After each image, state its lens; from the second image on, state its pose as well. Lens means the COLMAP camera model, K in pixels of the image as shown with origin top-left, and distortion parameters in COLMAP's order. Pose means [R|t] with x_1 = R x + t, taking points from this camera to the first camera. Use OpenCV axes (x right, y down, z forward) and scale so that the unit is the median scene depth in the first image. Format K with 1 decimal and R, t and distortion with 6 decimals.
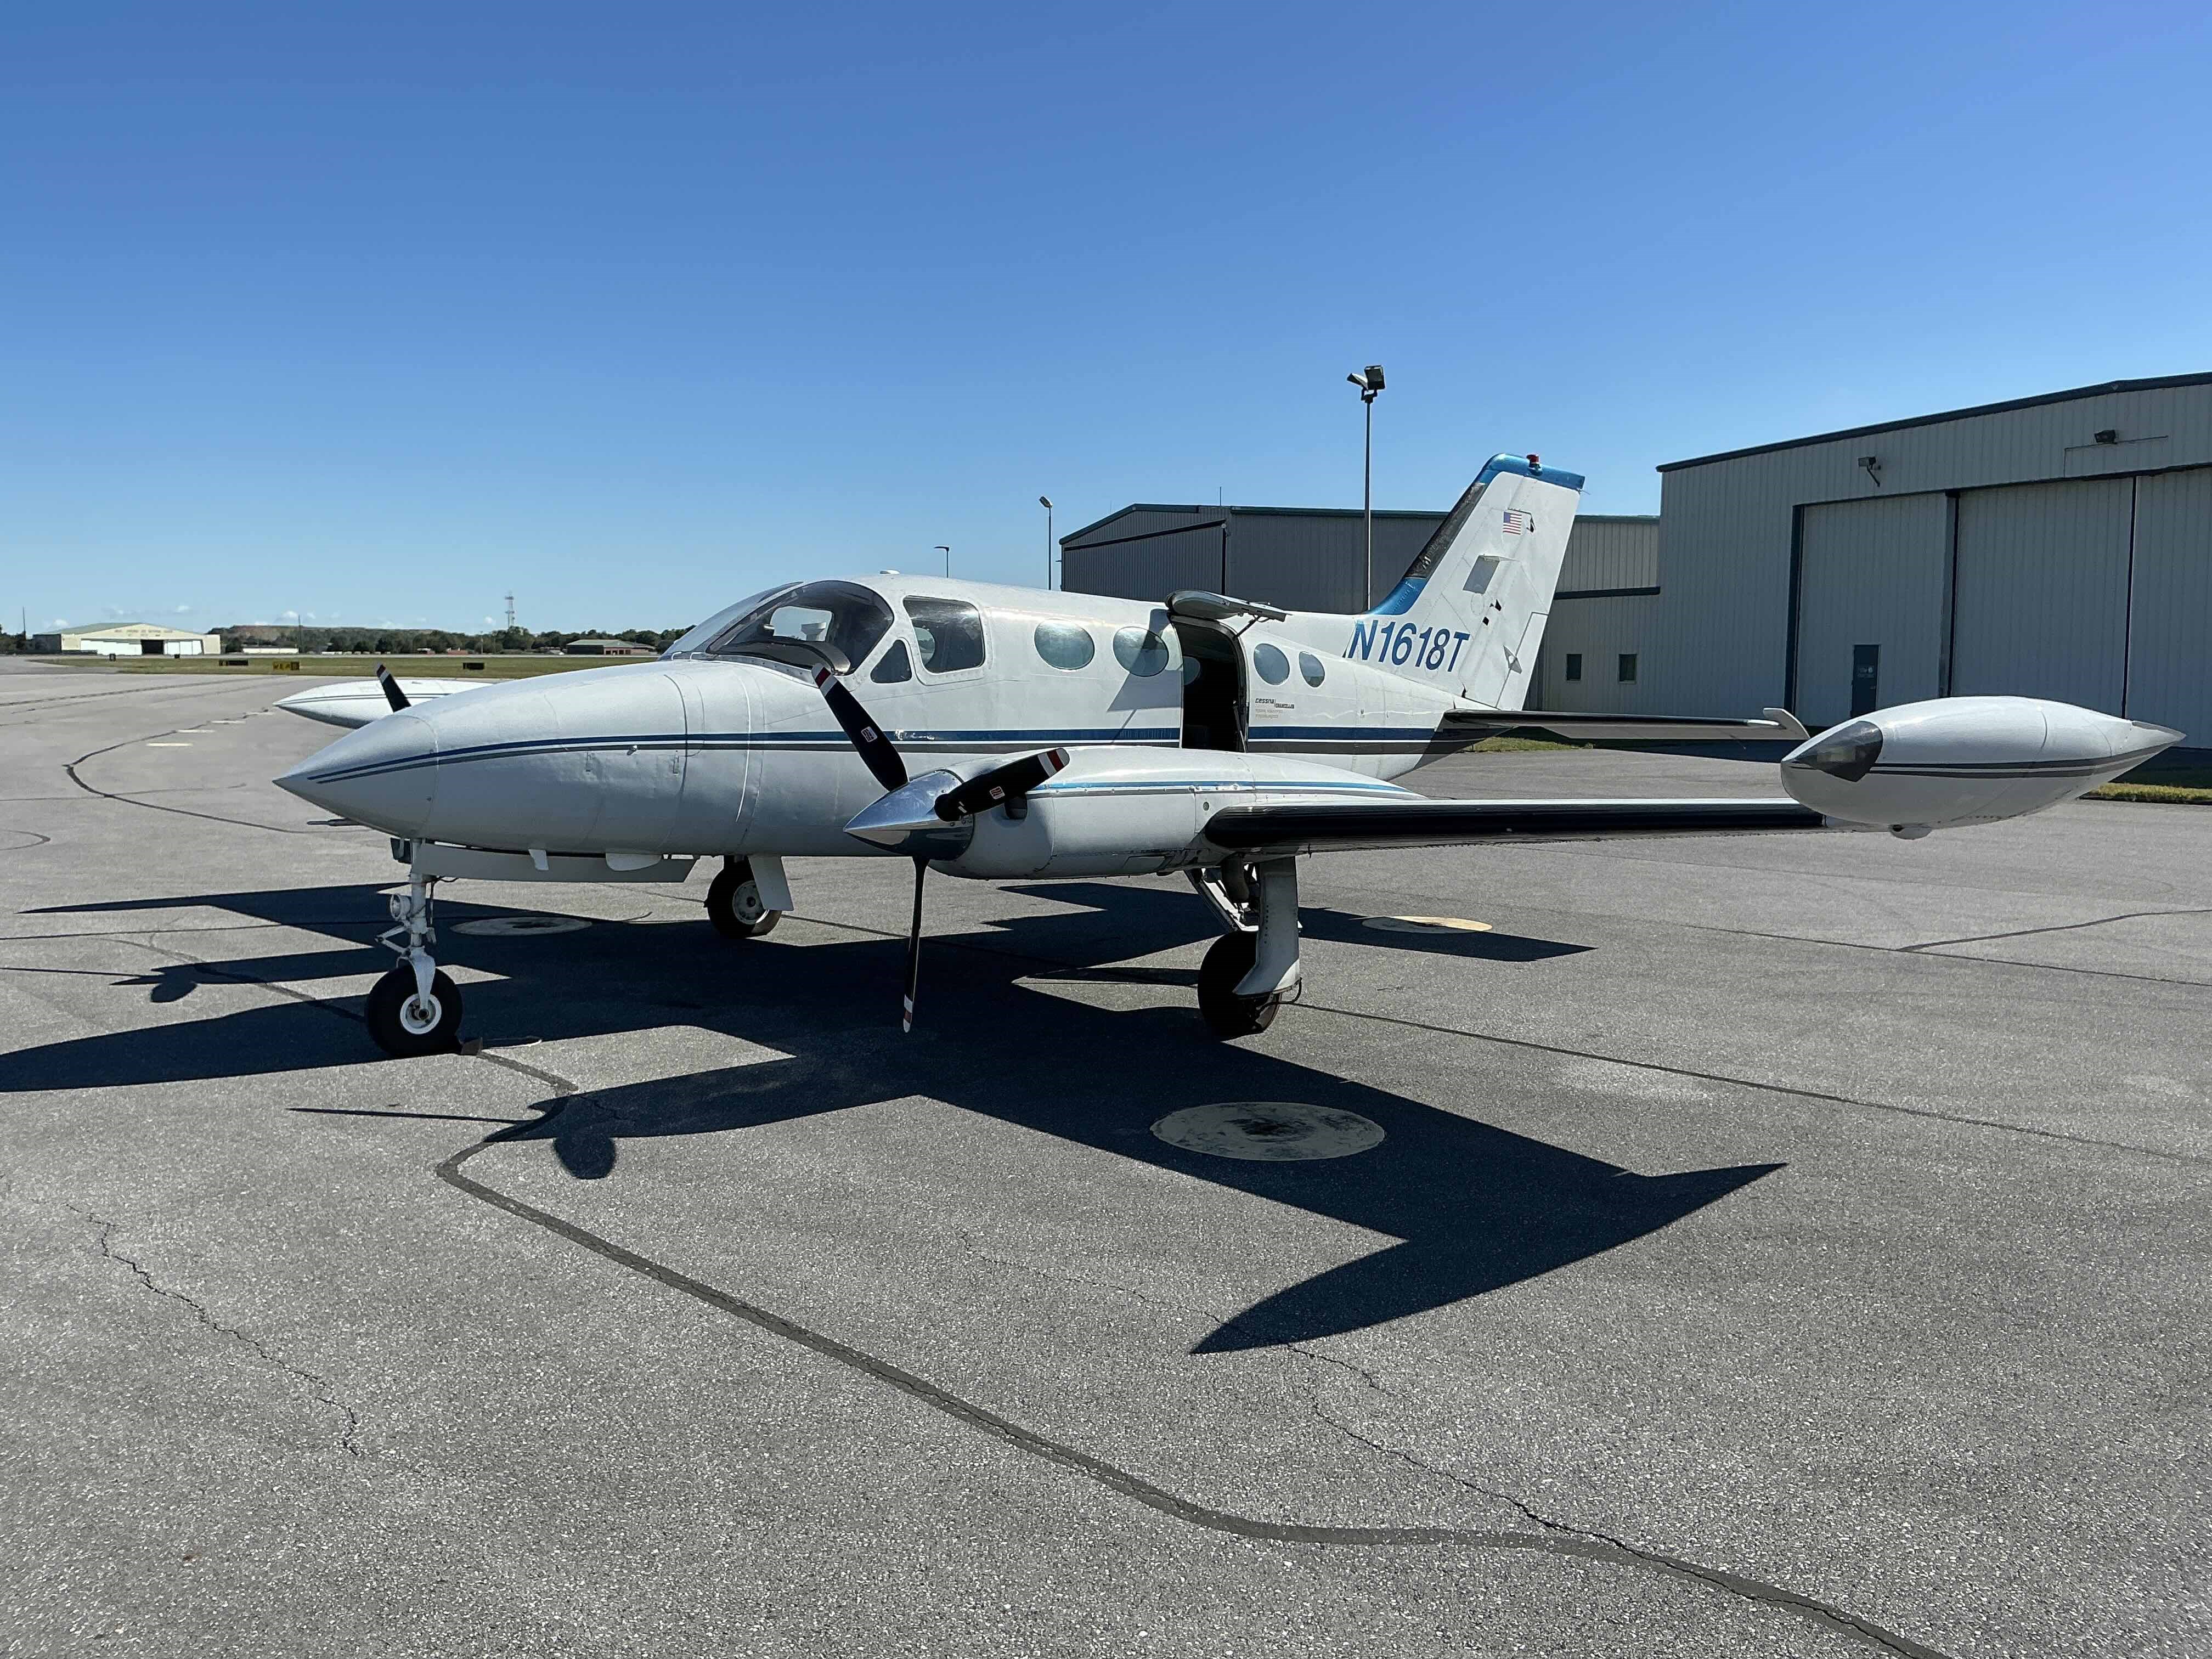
lens RADIAL K [[1831.6, 0, 1106.0], [0, 1831.6, 829.5], [0, 0, 1]] dist [0.147293, -0.307566]
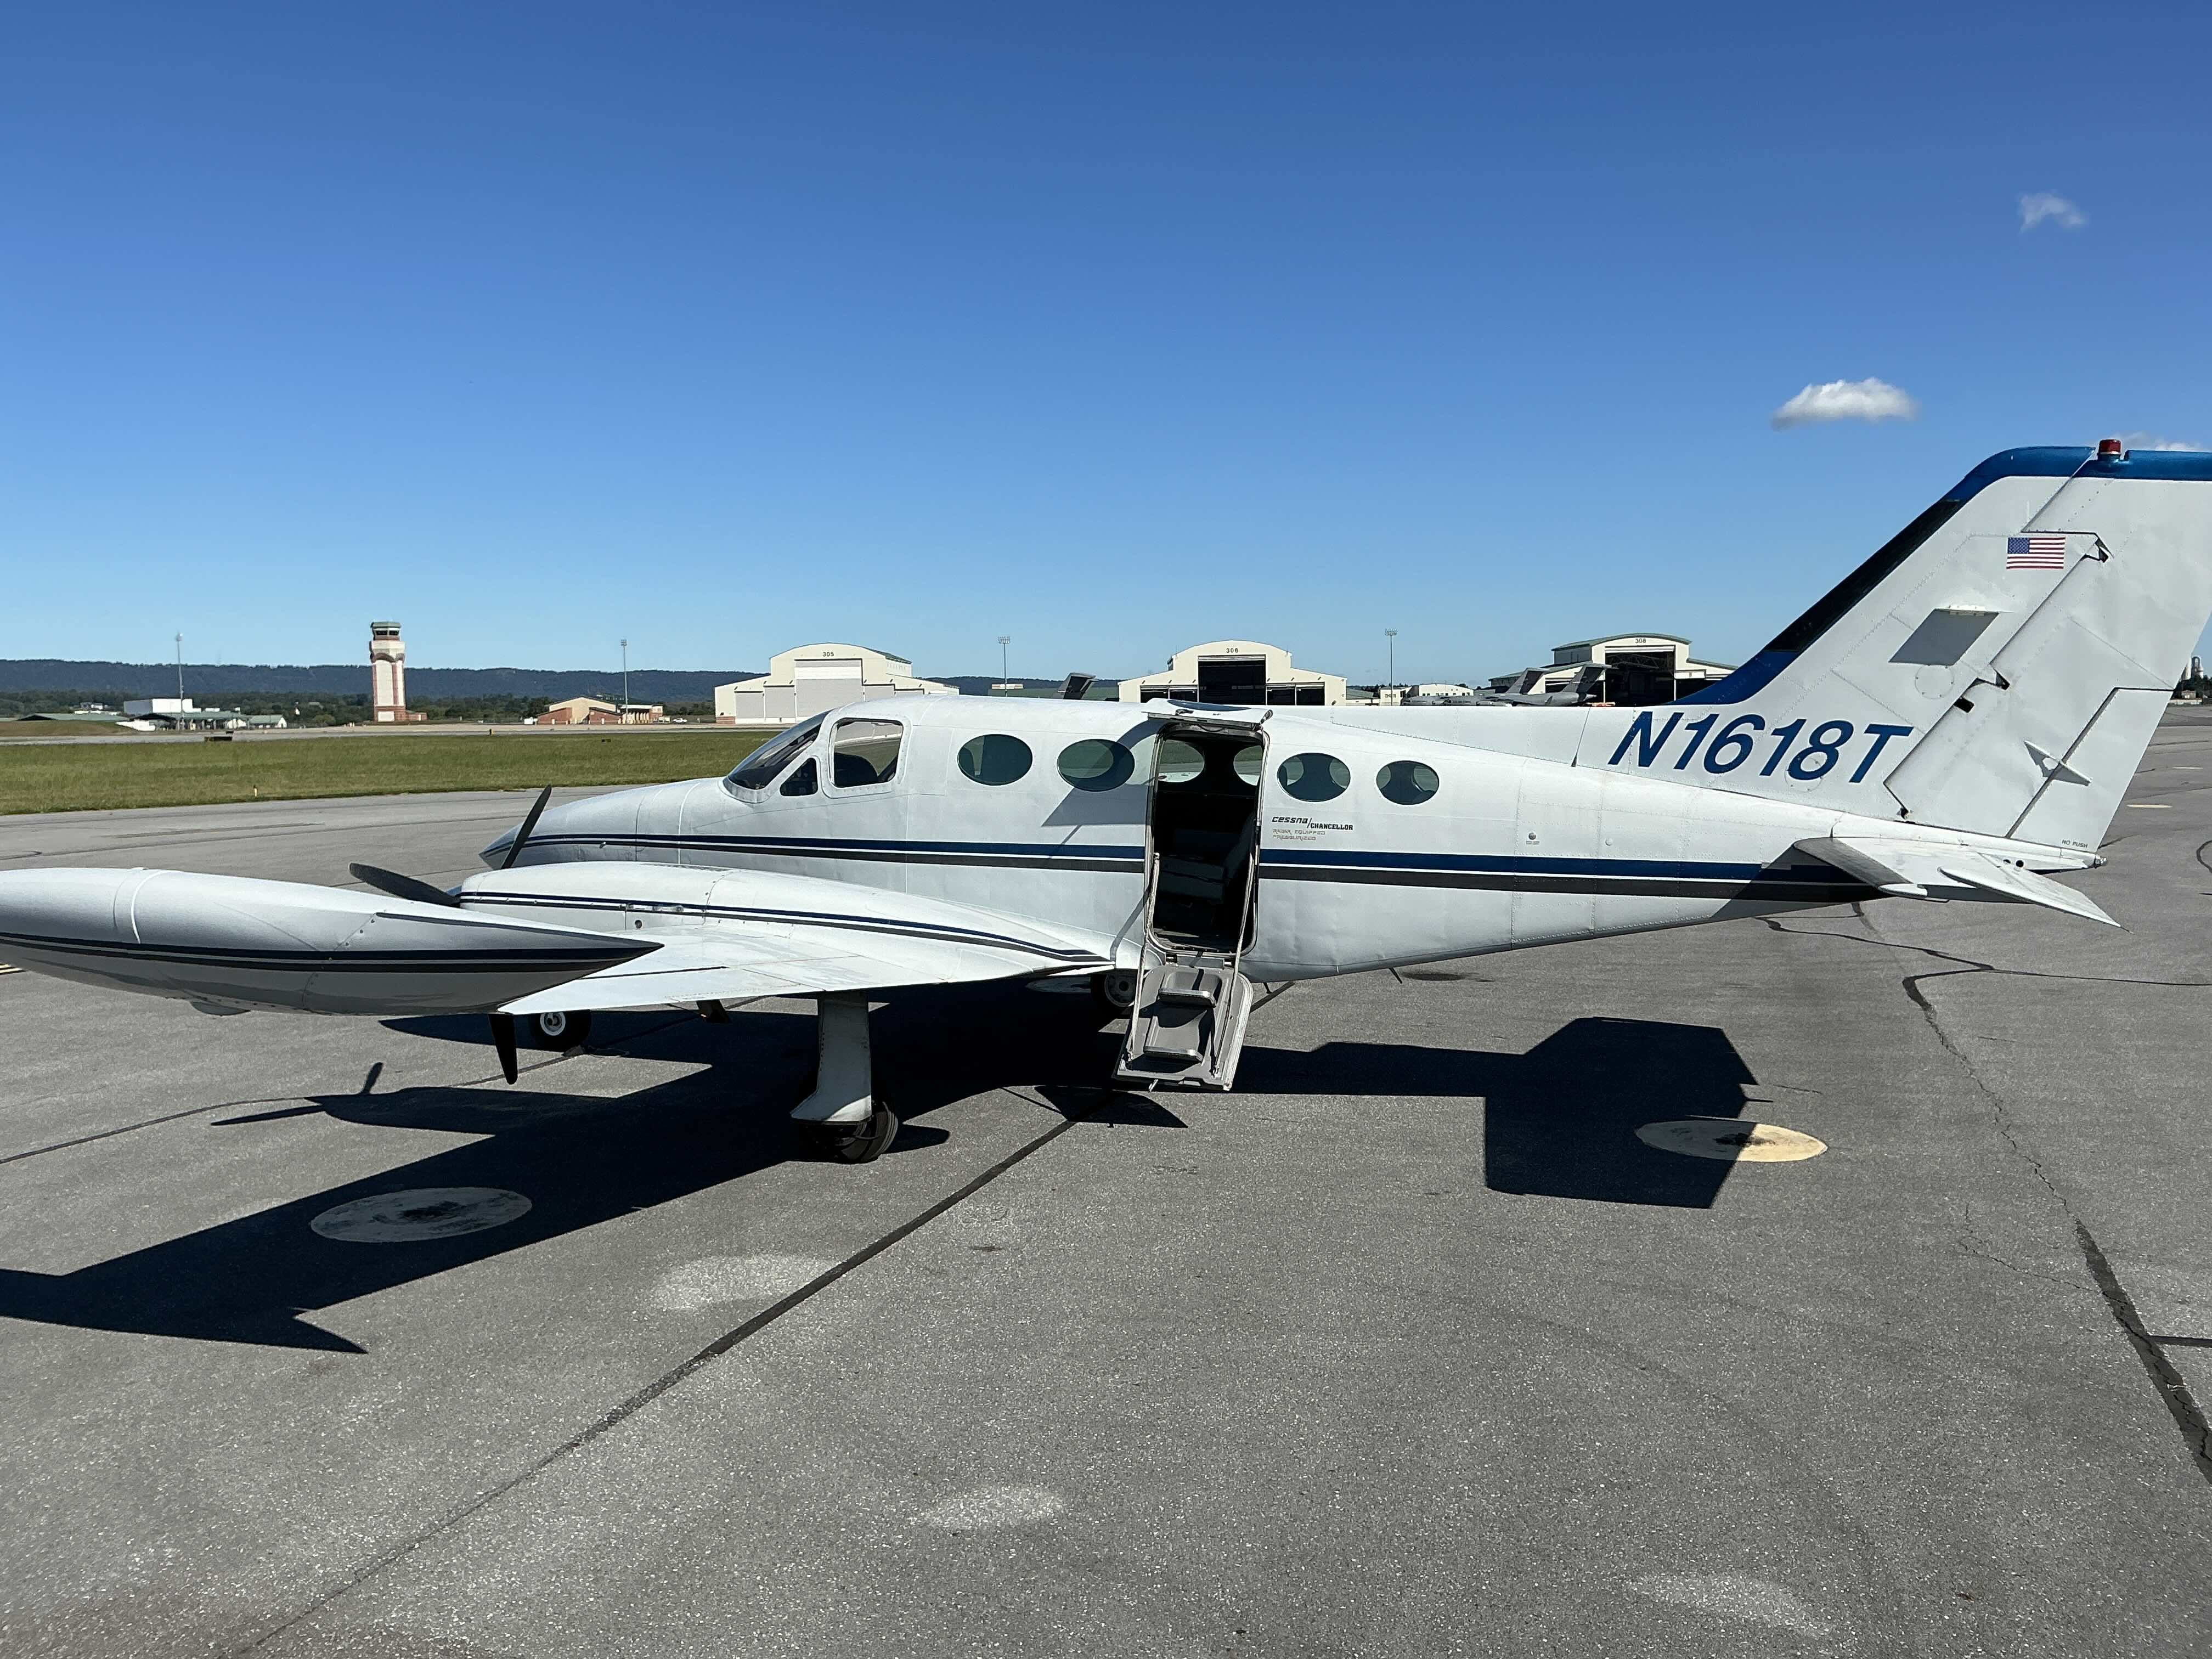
lens RADIAL K [[1831.6, 0, 1106.0], [0, 1831.6, 829.5], [0, 0, 1]] dist [0.147293, -0.307566]
pose [[0.471074, 0.043153, -0.881037, 0.688011], [-0.066359, 0.997706, 0.013387, -0.061233], [0.879594, 0.052159, 0.472857, 0.445085]]
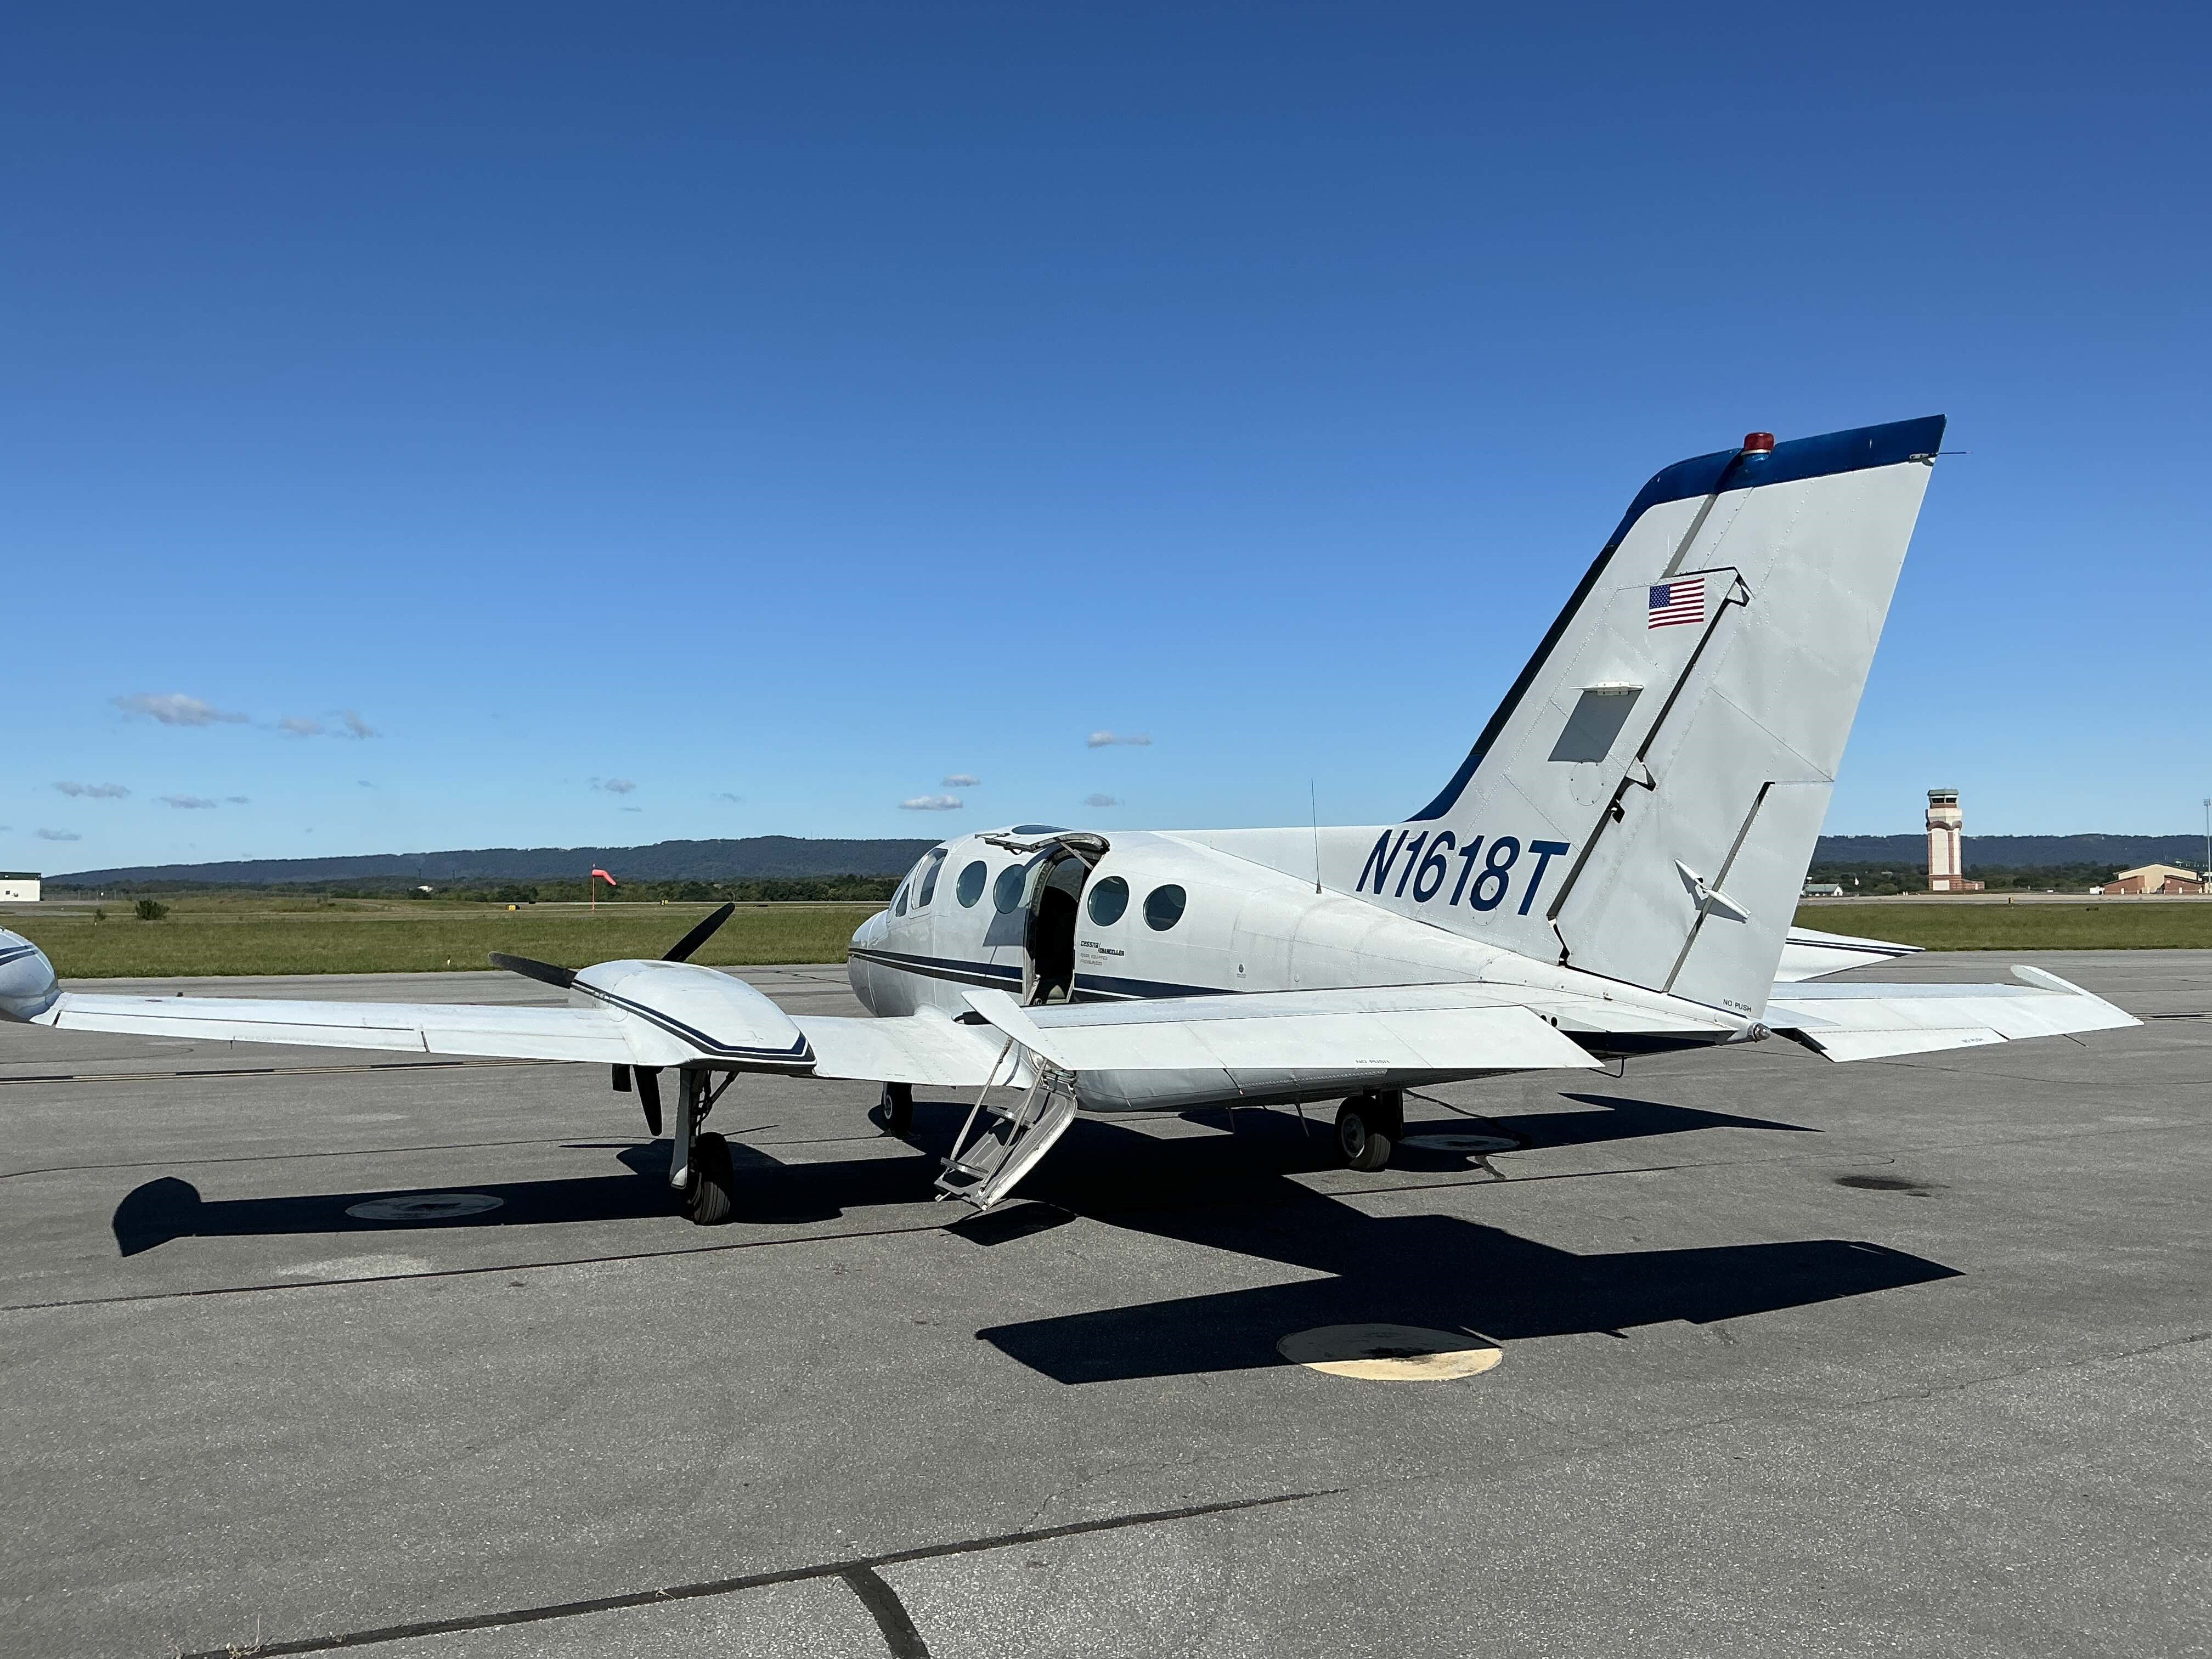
lens RADIAL K [[1831.6, 0, 1106.0], [0, 1831.6, 829.5], [0, 0, 1]] dist [0.147293, -0.307566]
pose [[-0.312053, -0.038786, -0.949273, 0.762480], [-0.084117, 0.996370, -0.013058, -0.096507], [0.946334, 0.075775, -0.314183, 1.089141]]
